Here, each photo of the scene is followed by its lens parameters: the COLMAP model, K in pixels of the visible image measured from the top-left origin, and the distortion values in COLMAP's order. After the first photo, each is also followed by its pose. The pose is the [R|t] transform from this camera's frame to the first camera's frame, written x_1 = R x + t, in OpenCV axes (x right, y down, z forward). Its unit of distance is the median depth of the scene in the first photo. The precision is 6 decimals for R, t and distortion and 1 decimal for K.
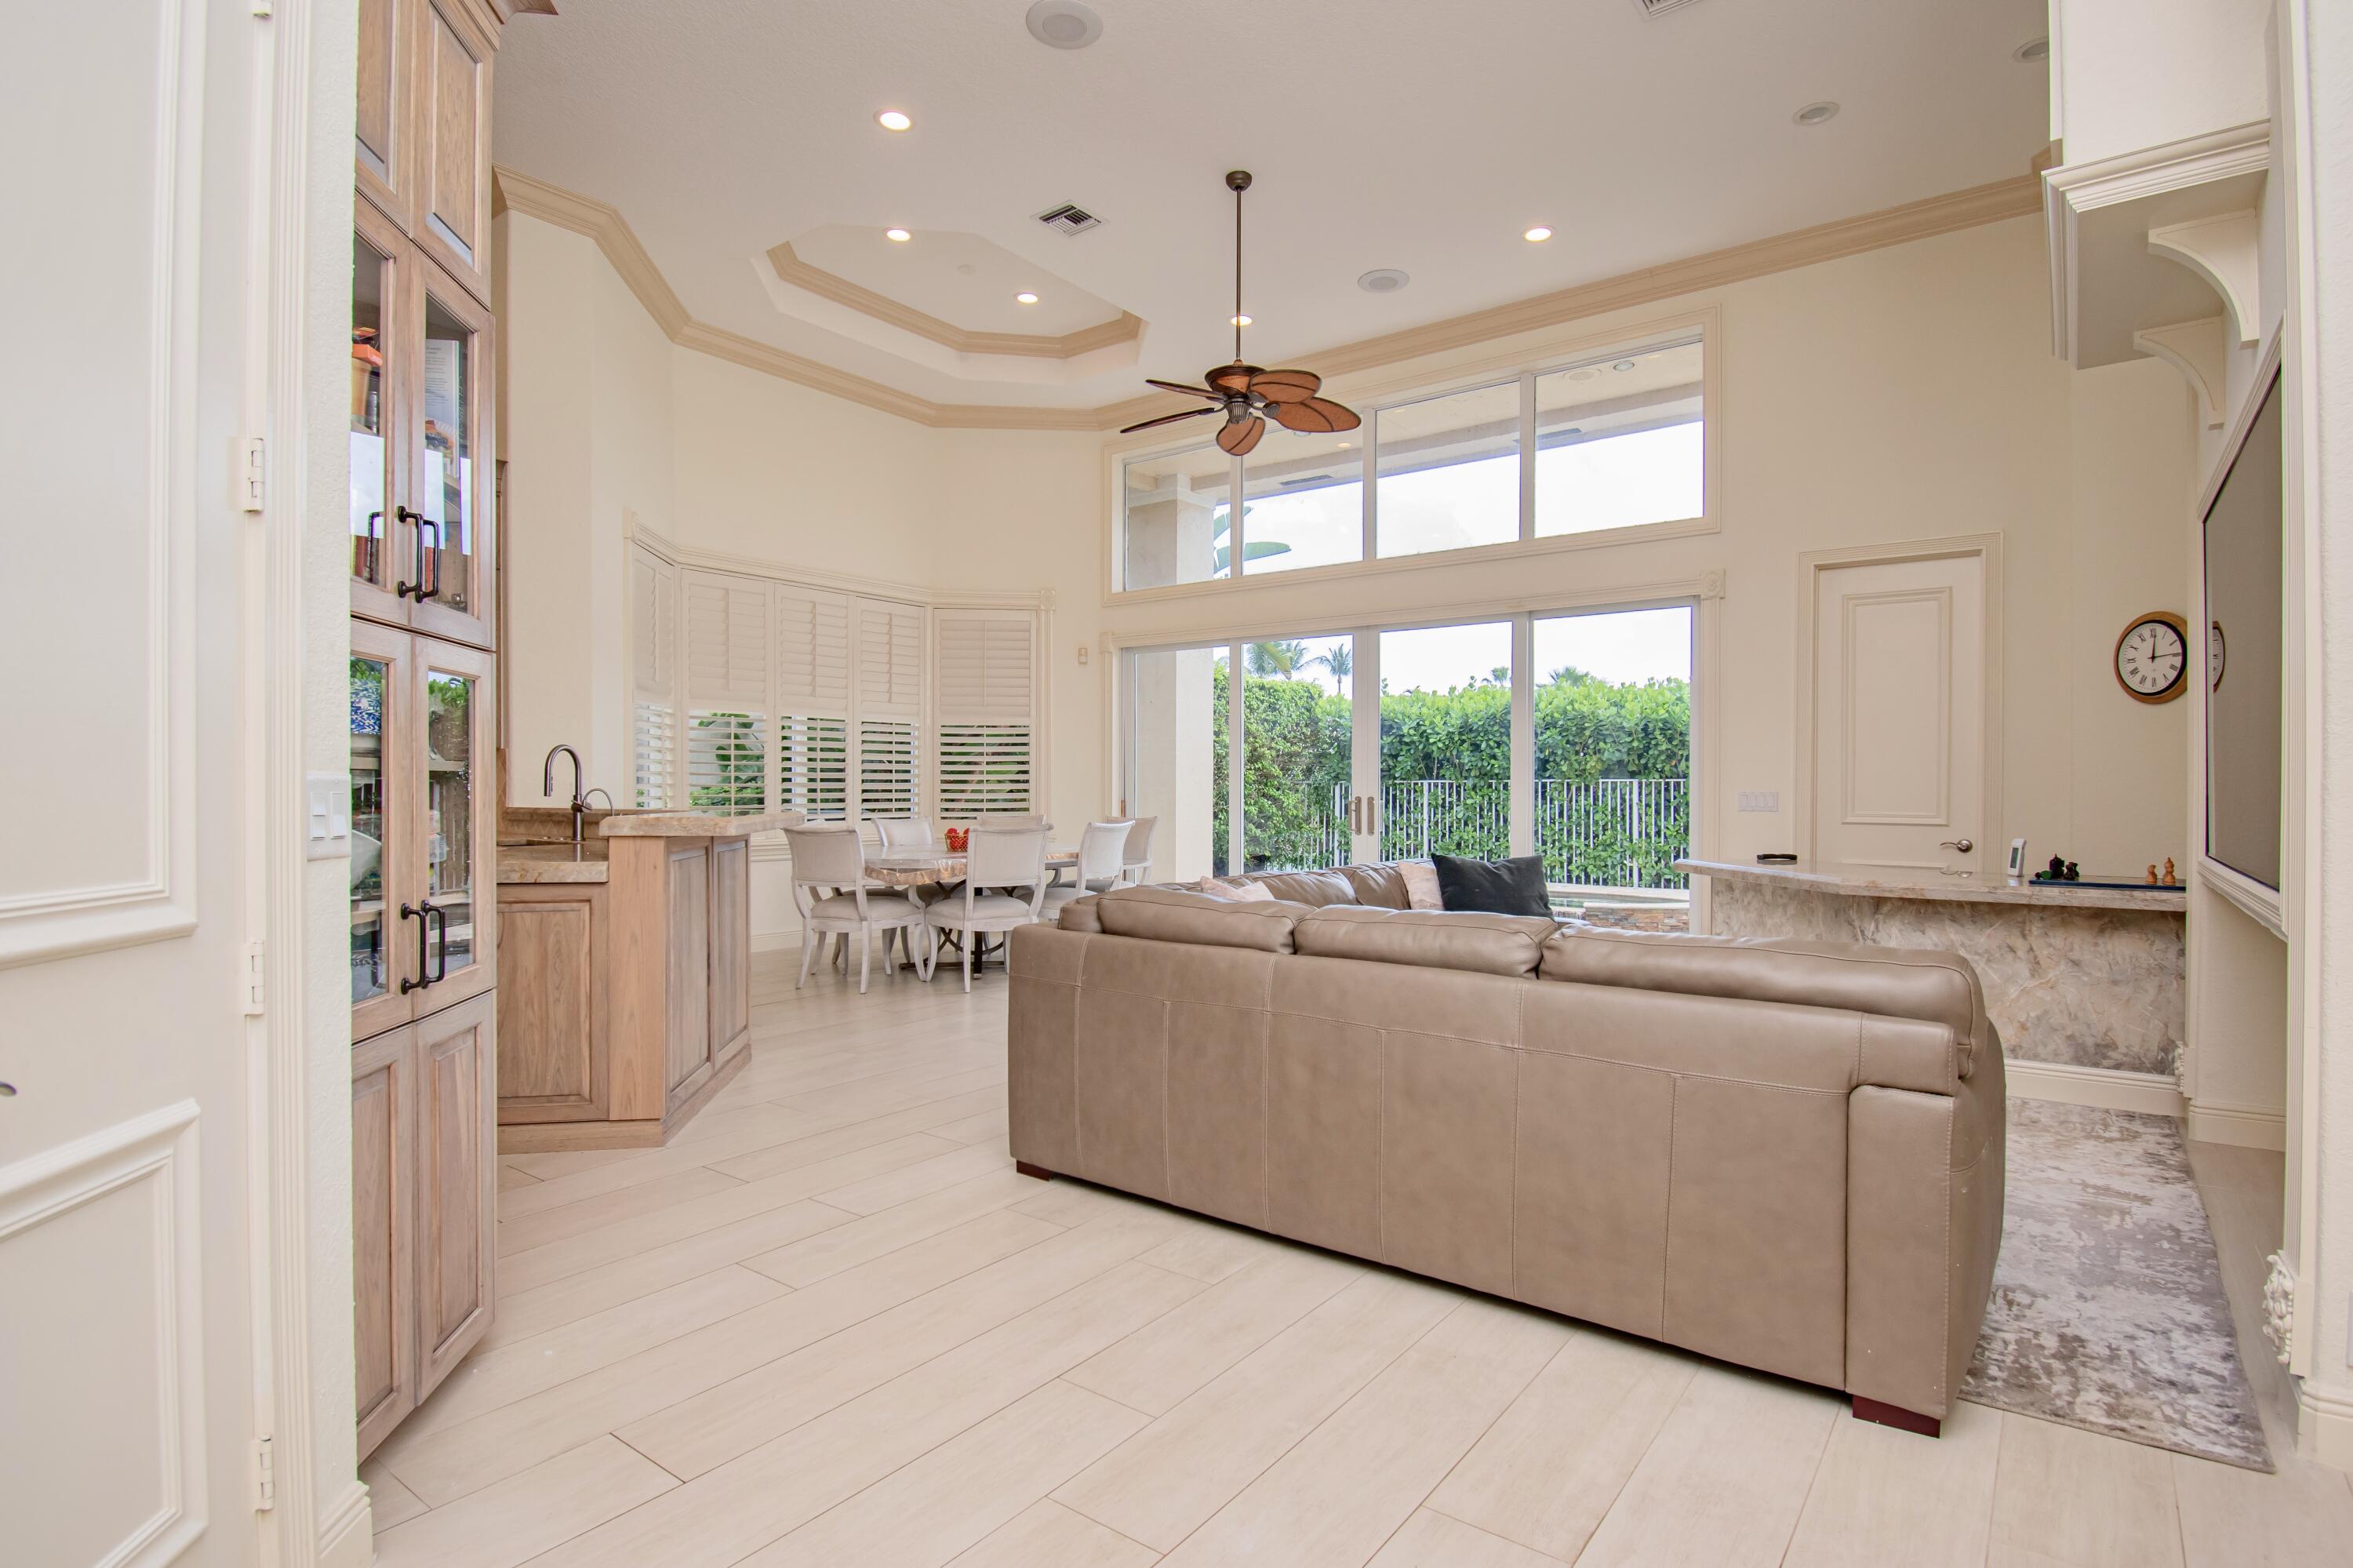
lens RADIAL K [[1169.7, 0, 1191.5], [0, 1169.7, 789.8], [0, 0, 1]] dist [0.016797, -0.028114]
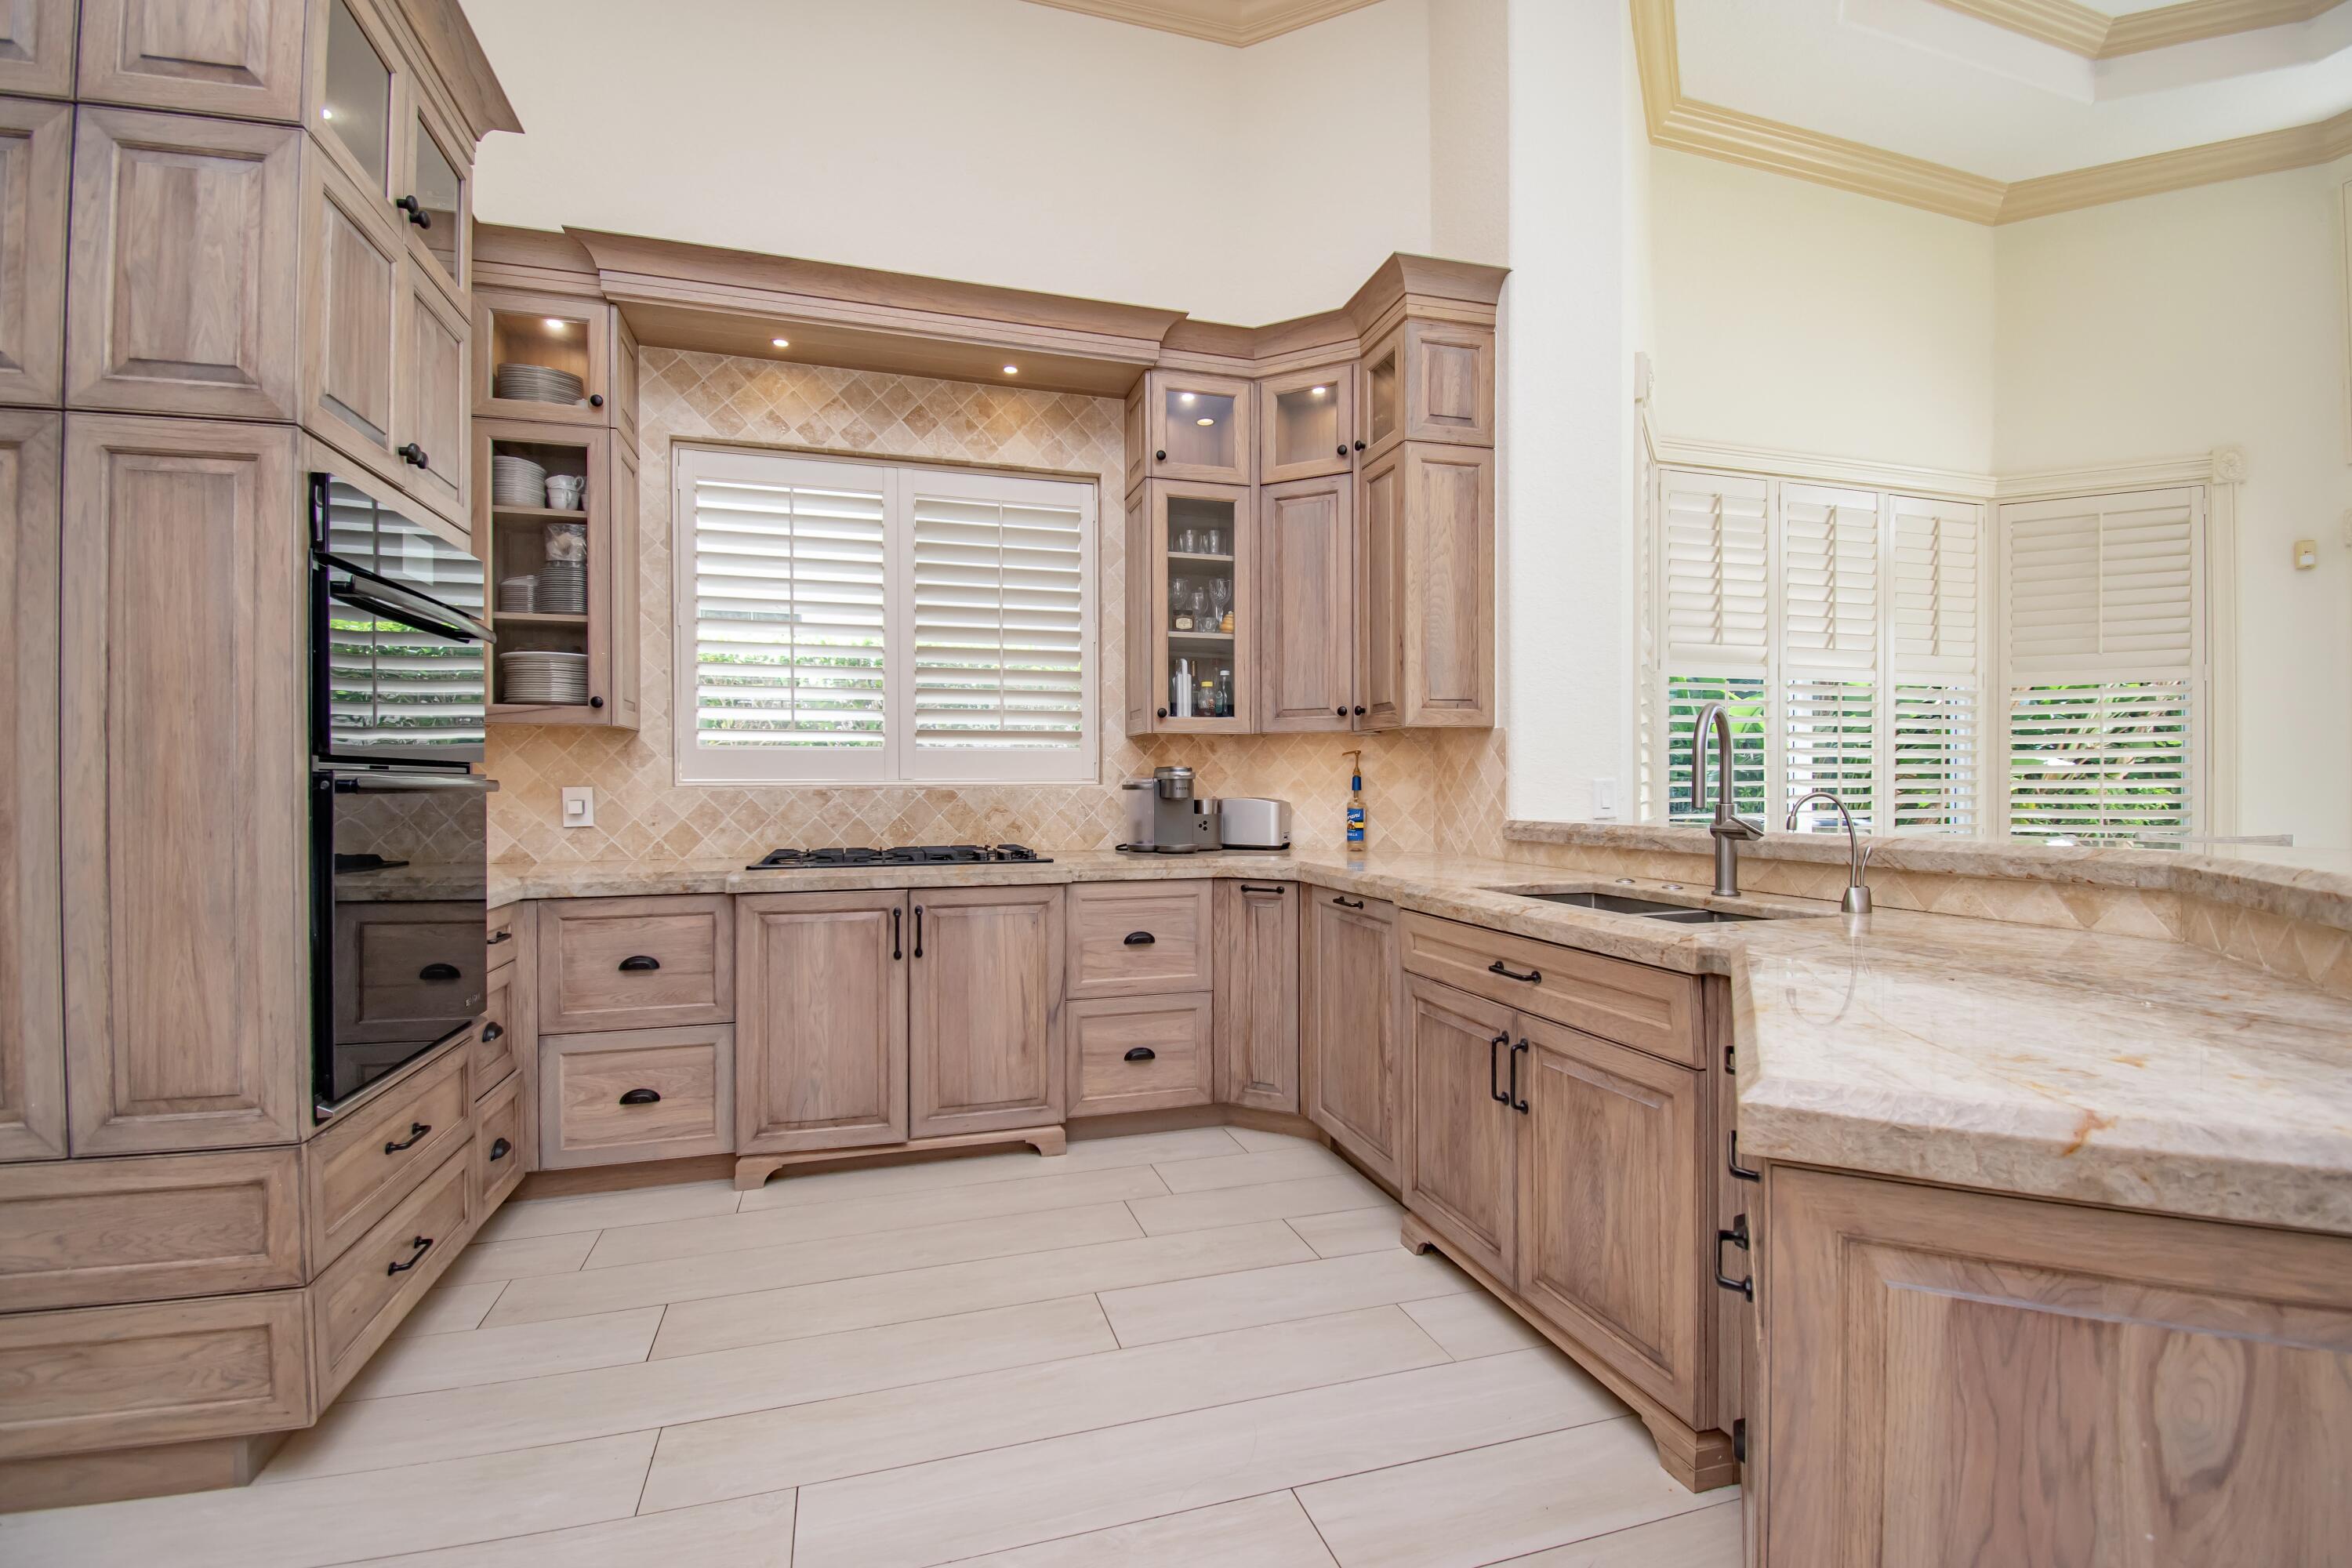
lens RADIAL K [[1043.0, 0, 1193.1], [0, 1043.0, 792.2], [0, 0, 1]] dist [0.020045, -0.025314]
pose [[0.811905, 0.001226, -0.583789, -0.230749], [0.001267, 0.999992, 0.003862, -0.001526], [0.583789, -0.003875, 0.811896, 0.264815]]
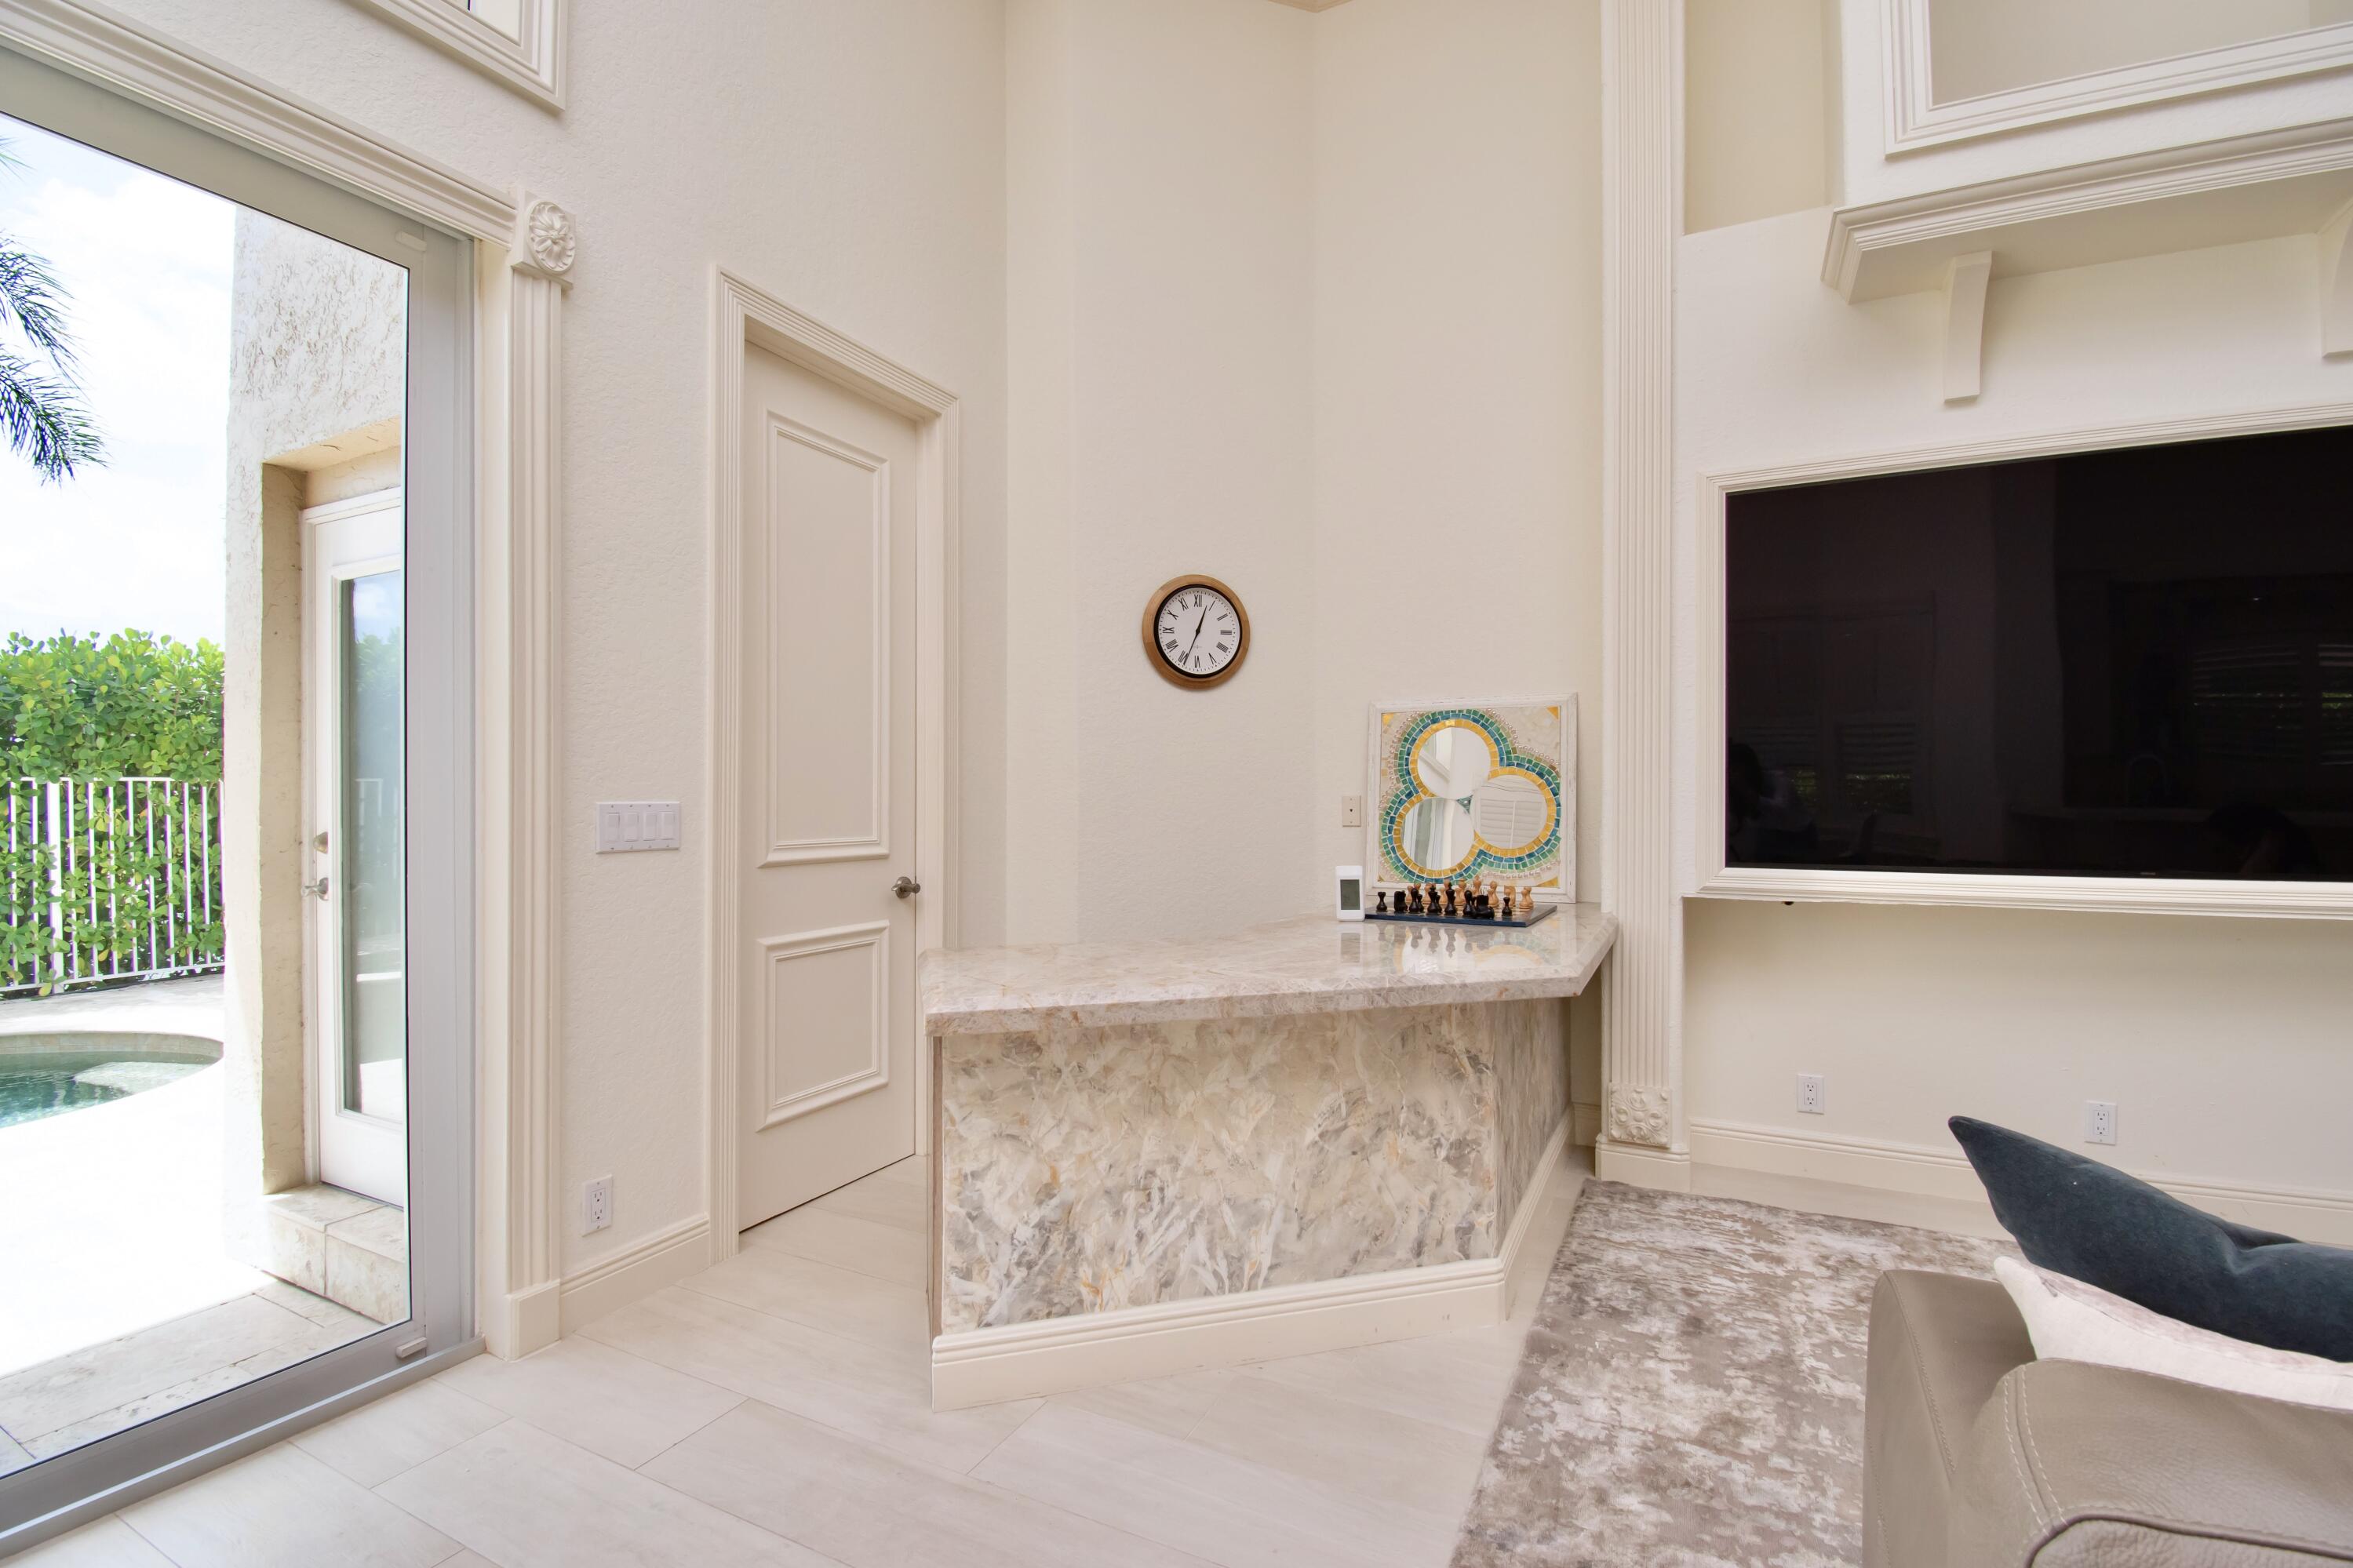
lens RADIAL K [[1043.3, 0, 1193.6], [0, 1043.3, 792.2], [0, 0, 1]] dist [0.020045, -0.025314]
pose [[-0.176684, -0.000919, 0.984267, 0.058164], [0.004696, 0.999987, 0.001777, -0.001579], [-0.984256, 0.004936, -0.176677, 0.583629]]
